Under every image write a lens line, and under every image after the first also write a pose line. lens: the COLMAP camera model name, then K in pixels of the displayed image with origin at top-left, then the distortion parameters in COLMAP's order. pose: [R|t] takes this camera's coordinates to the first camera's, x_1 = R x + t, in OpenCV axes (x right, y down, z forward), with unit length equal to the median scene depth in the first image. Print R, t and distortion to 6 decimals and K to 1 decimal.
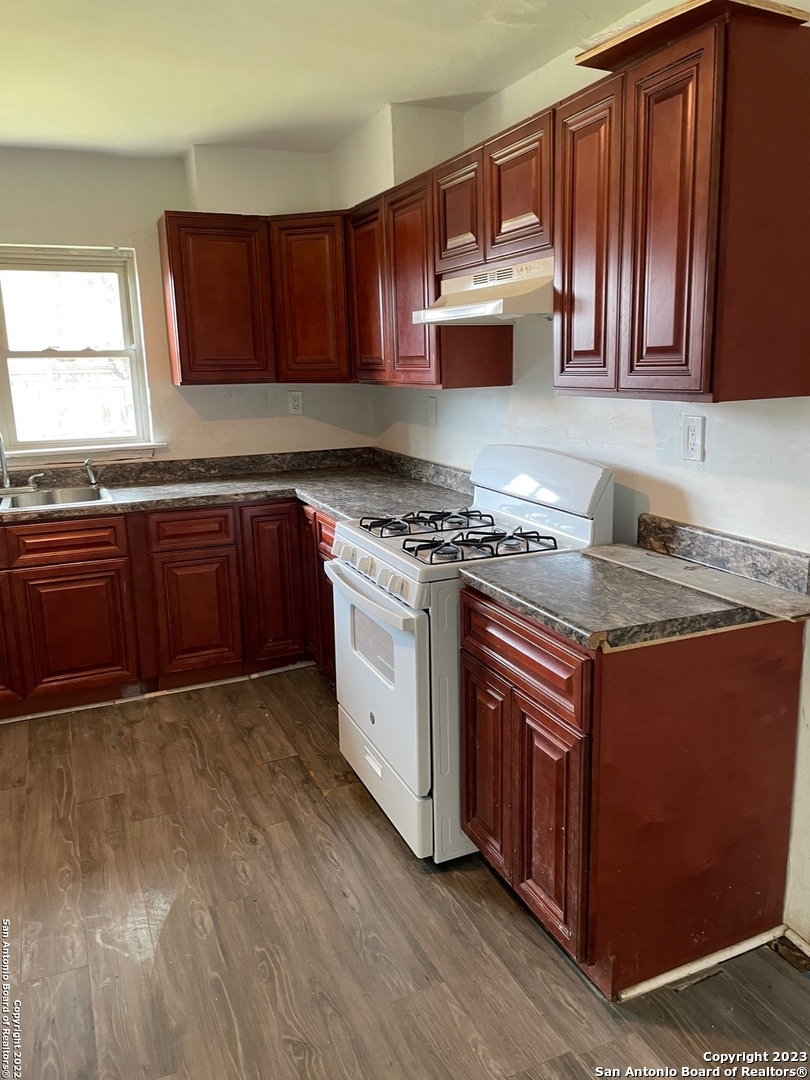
lens RADIAL K [[817.1, 0, 402.7], [0, 817.1, 537.8], [0, 0, 1]] dist [0.036202, -0.040909]
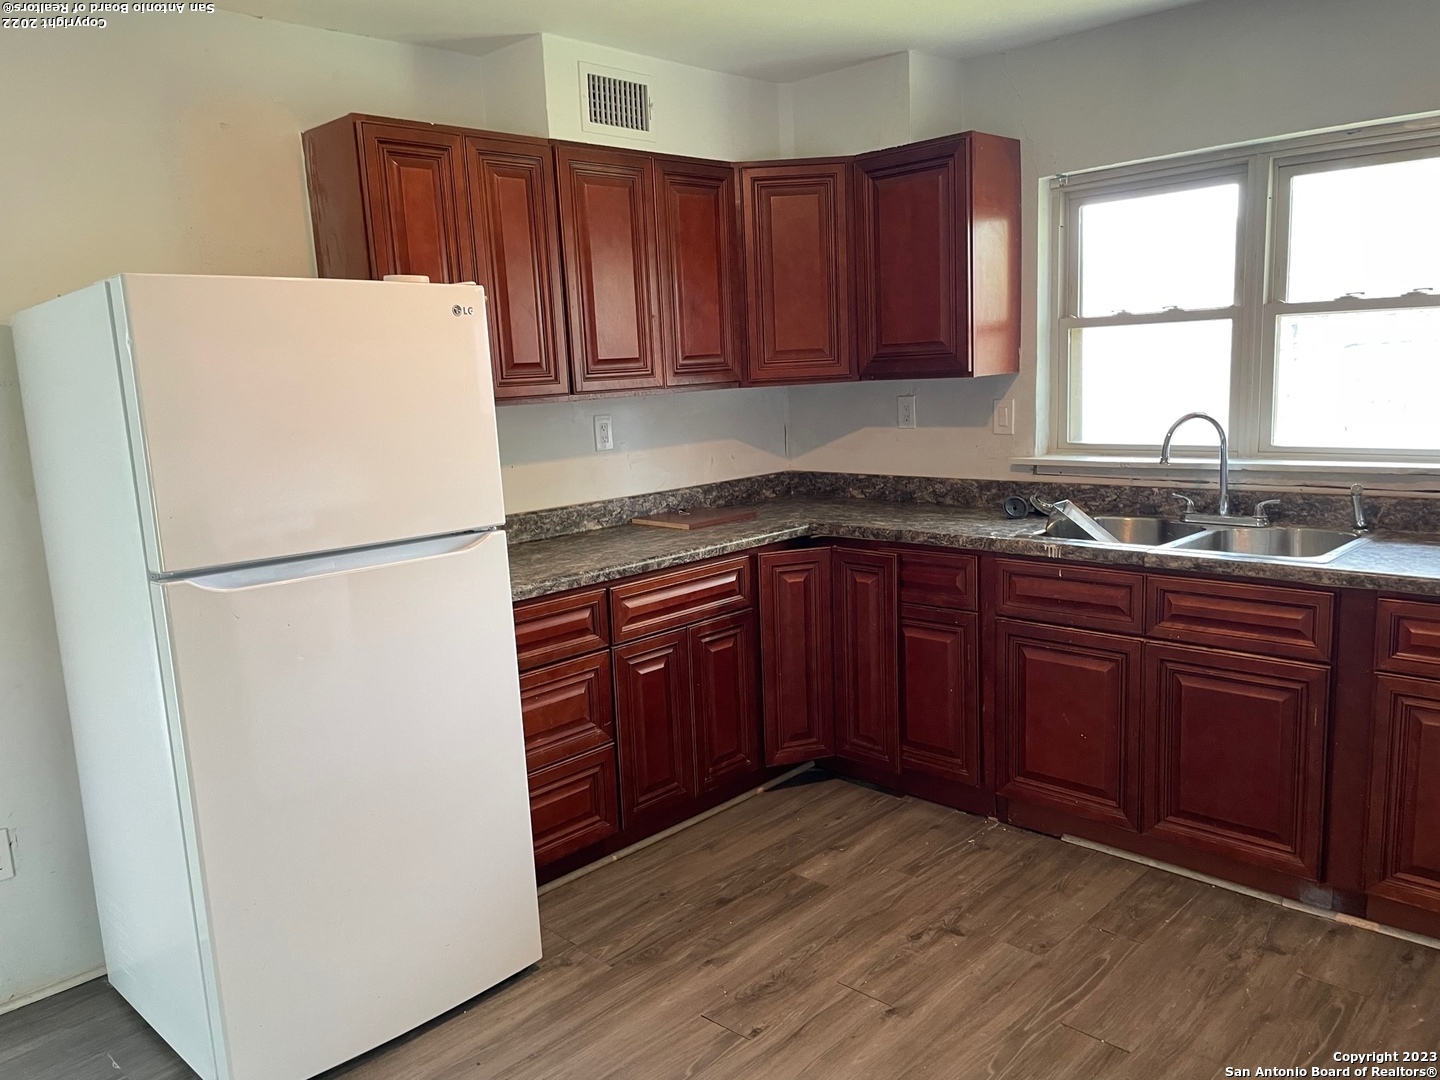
lens RADIAL K [[1089.4, 0, 713.3], [0, 1089.4, 539.2], [0, 0, 1]] dist [0.036202, -0.040909]
pose [[0.377864, 0.152668, -0.913187, 0.178333], [-0.156766, 0.982620, 0.099409, -0.070443], [0.912493, 0.105593, 0.395230, 0.311550]]
